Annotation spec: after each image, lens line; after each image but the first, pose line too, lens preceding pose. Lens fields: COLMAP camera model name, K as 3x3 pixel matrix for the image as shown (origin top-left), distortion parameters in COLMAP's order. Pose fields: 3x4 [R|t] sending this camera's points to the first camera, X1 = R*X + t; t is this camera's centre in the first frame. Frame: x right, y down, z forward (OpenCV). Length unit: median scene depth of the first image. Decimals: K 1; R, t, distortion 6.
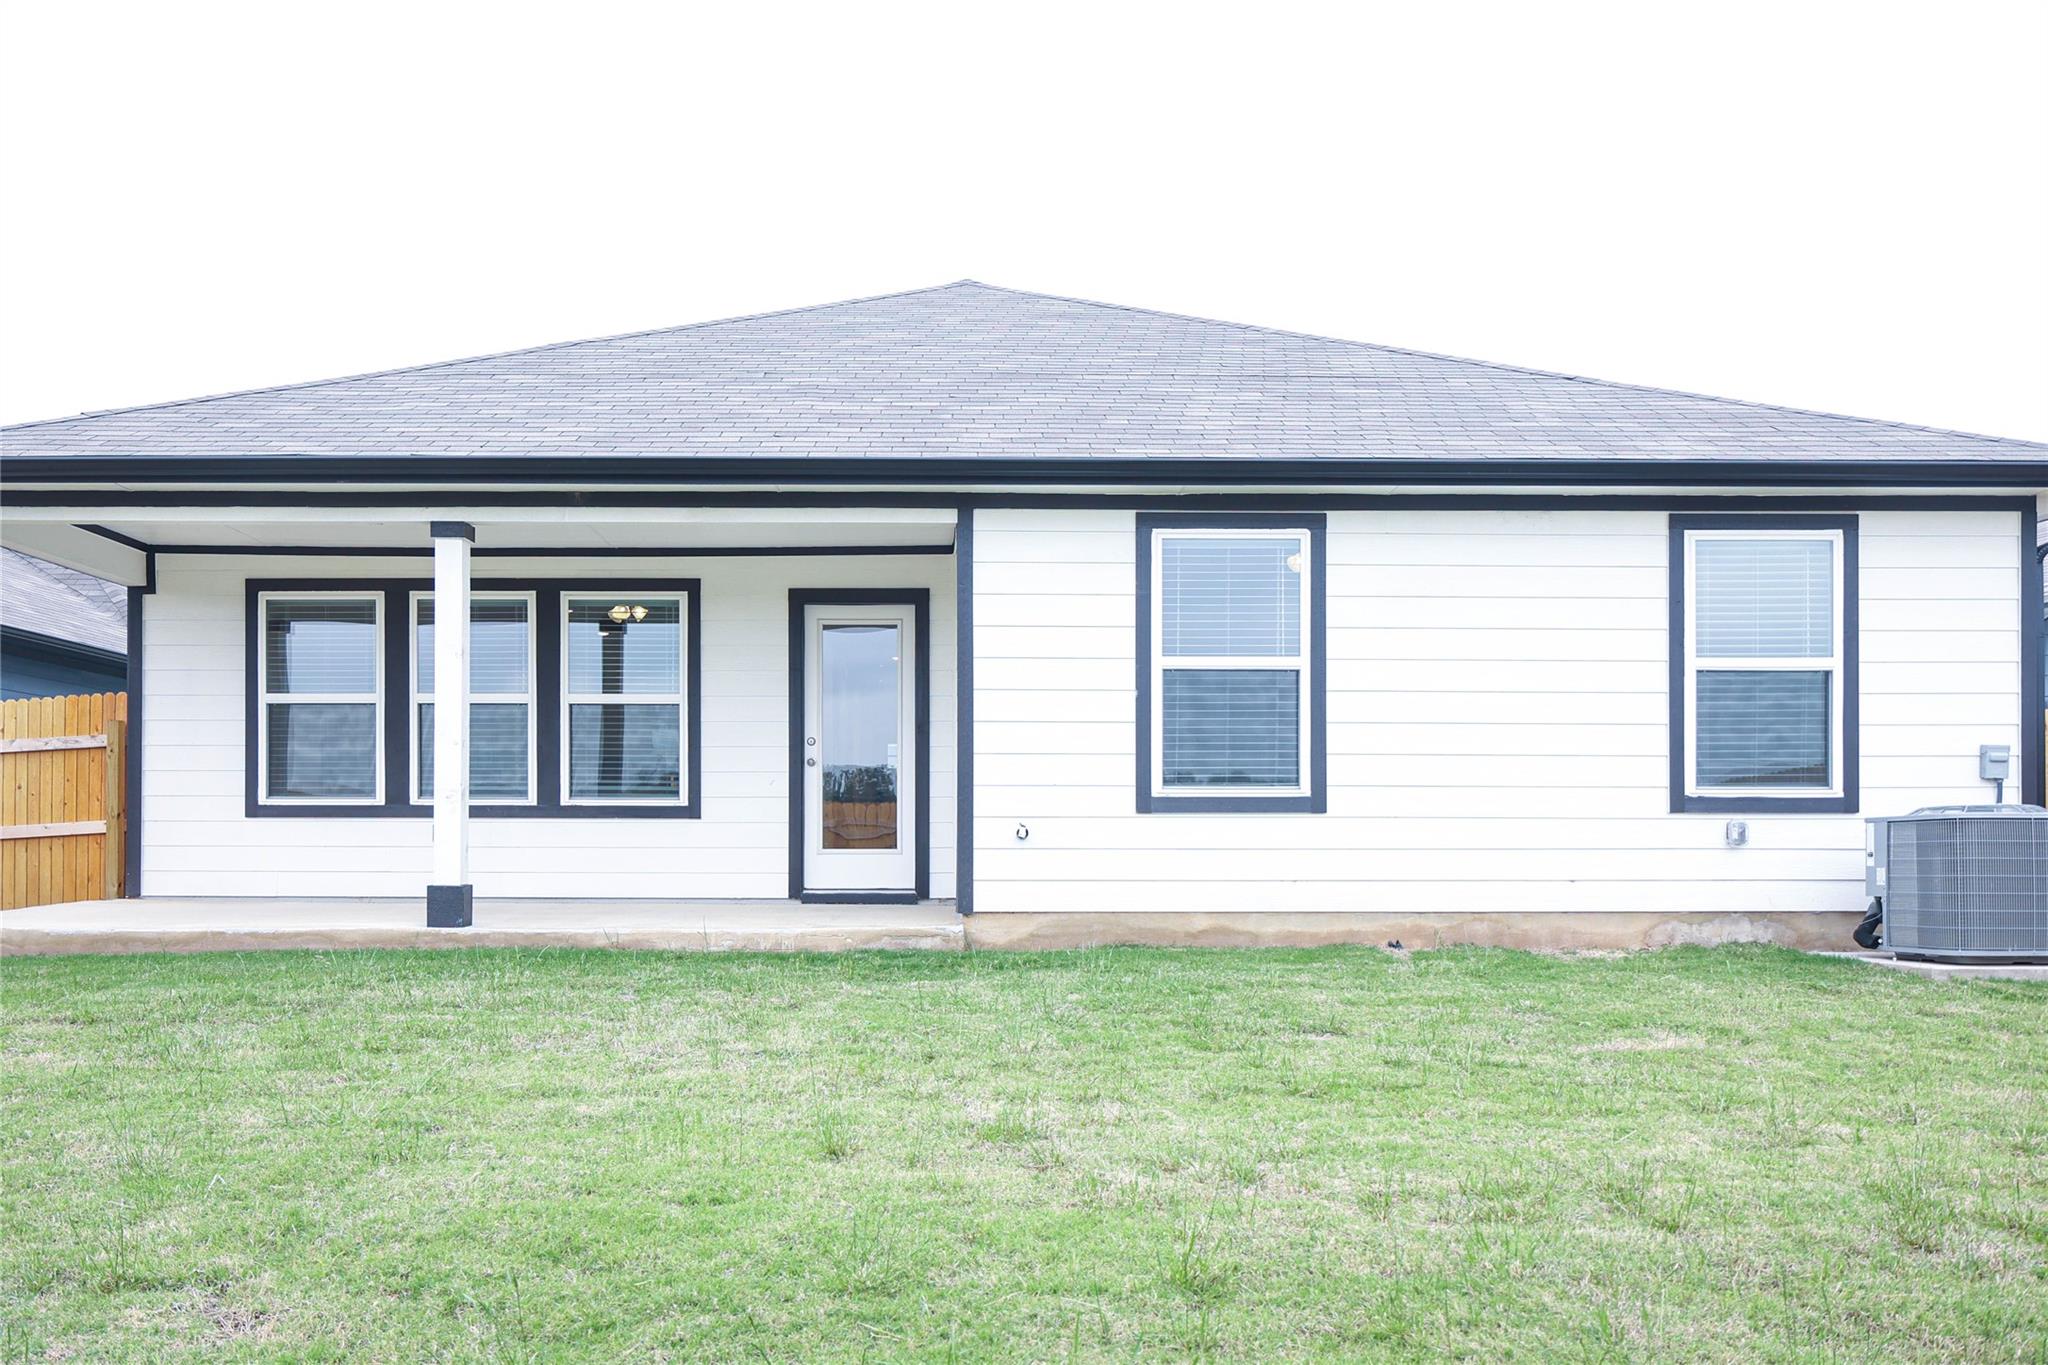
lens RADIAL K [[1522.6, 0, 973.4], [0, 1522.6, 838.4], [0, 0, 1]] dist [-0.002679, 0.003087]
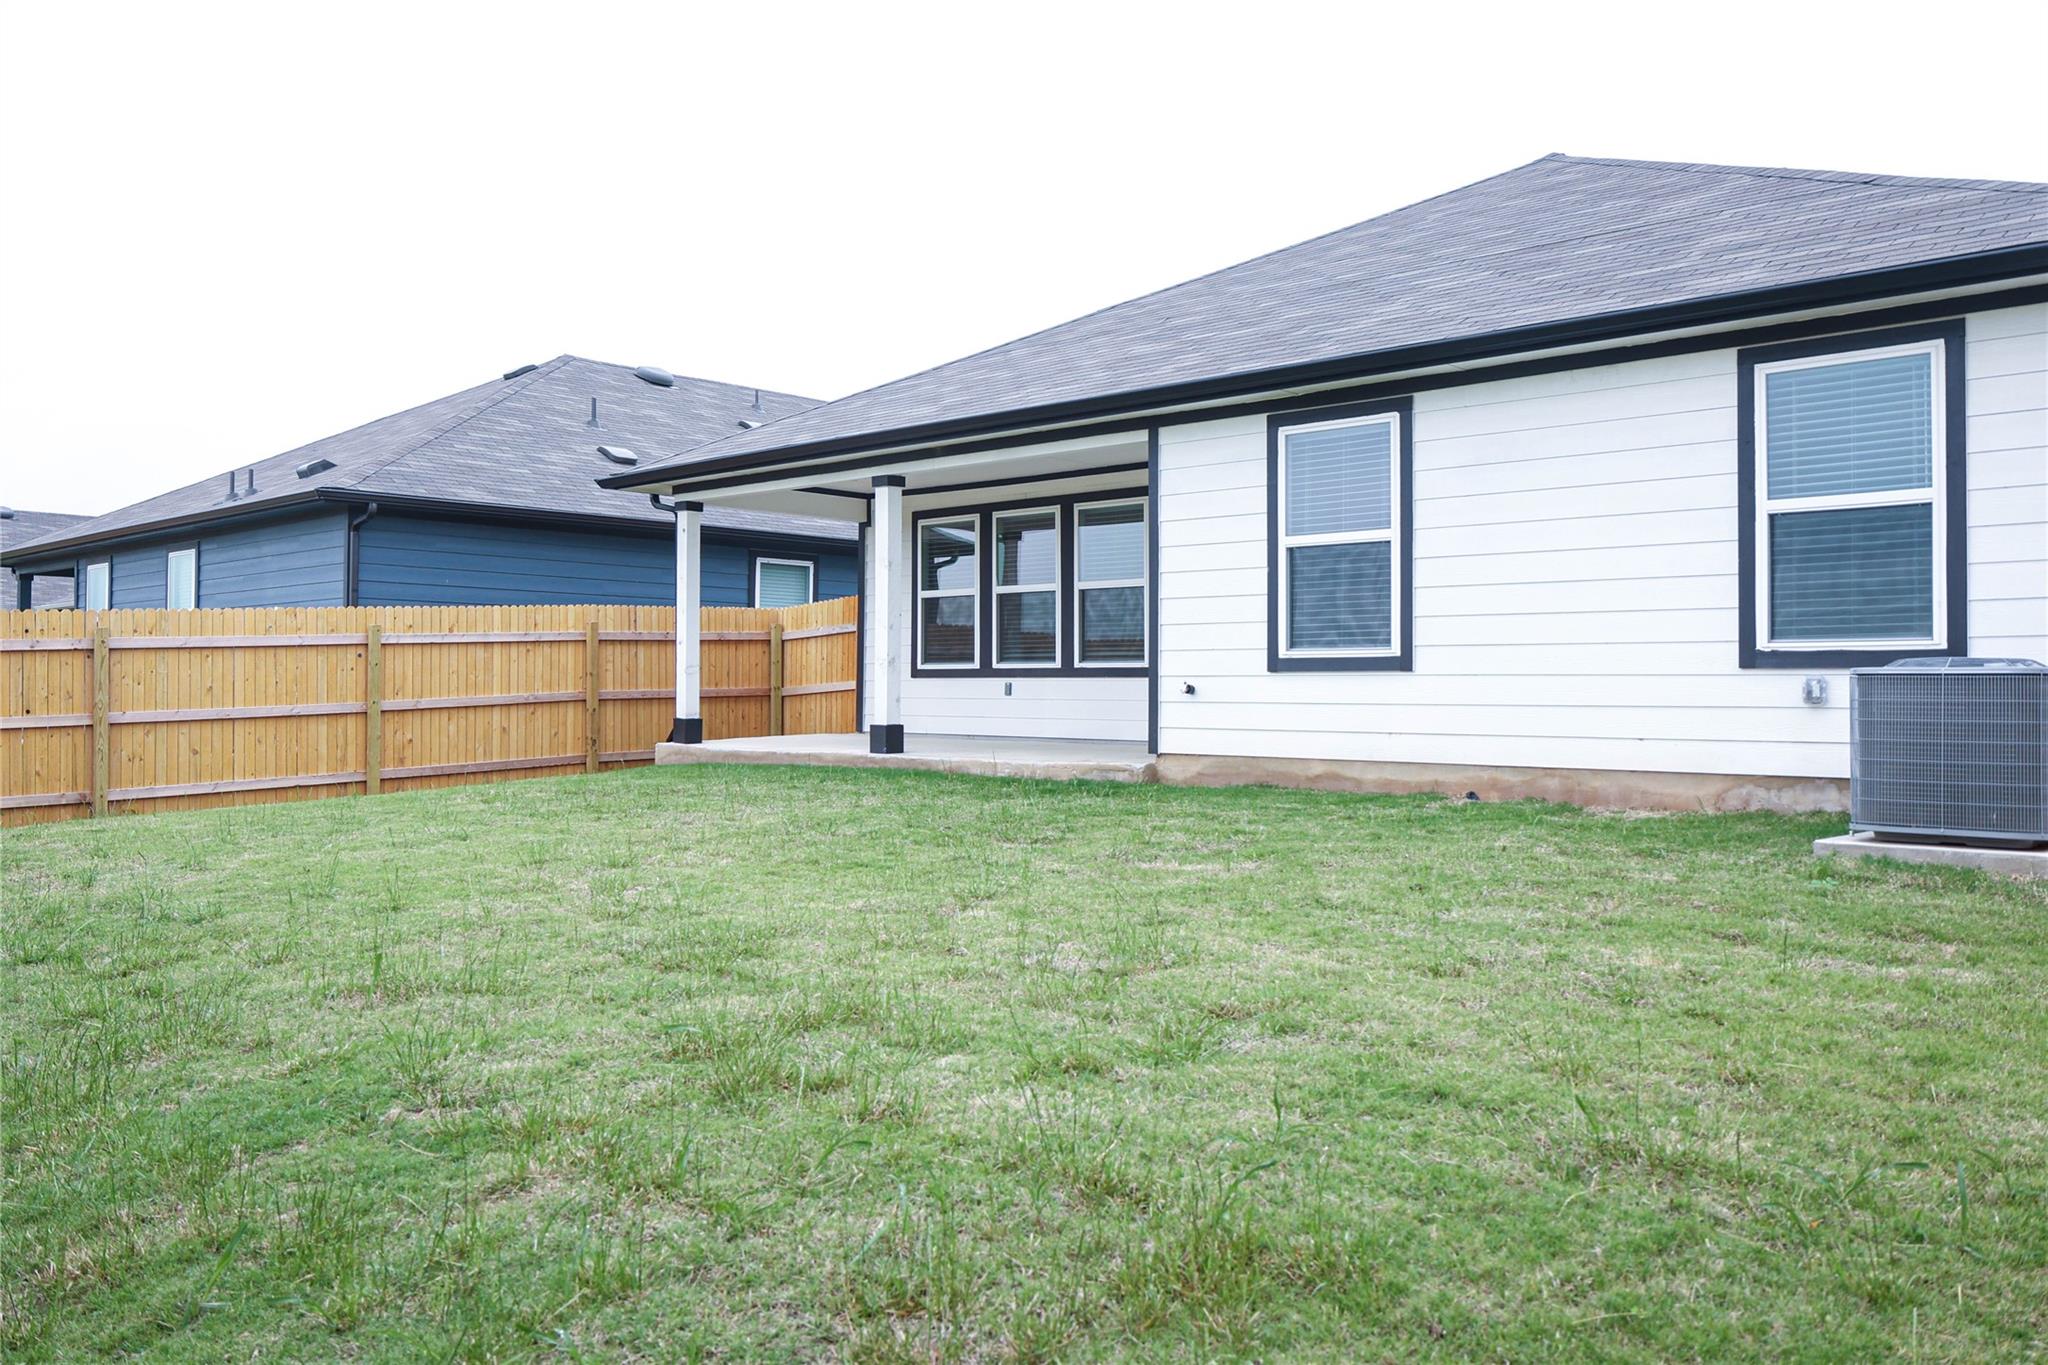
lens RADIAL K [[1501.2, 0, 950.6], [0, 1501.2, 658.5], [0, 0, 1]] dist [-0.011324, -0.002278]
pose [[0.724525, -0.012431, -0.689136, 0.725614], [-0.005030, 0.999715, -0.023321, 0.000929], [0.689230, 0.020364, 0.724257, 0.001327]]
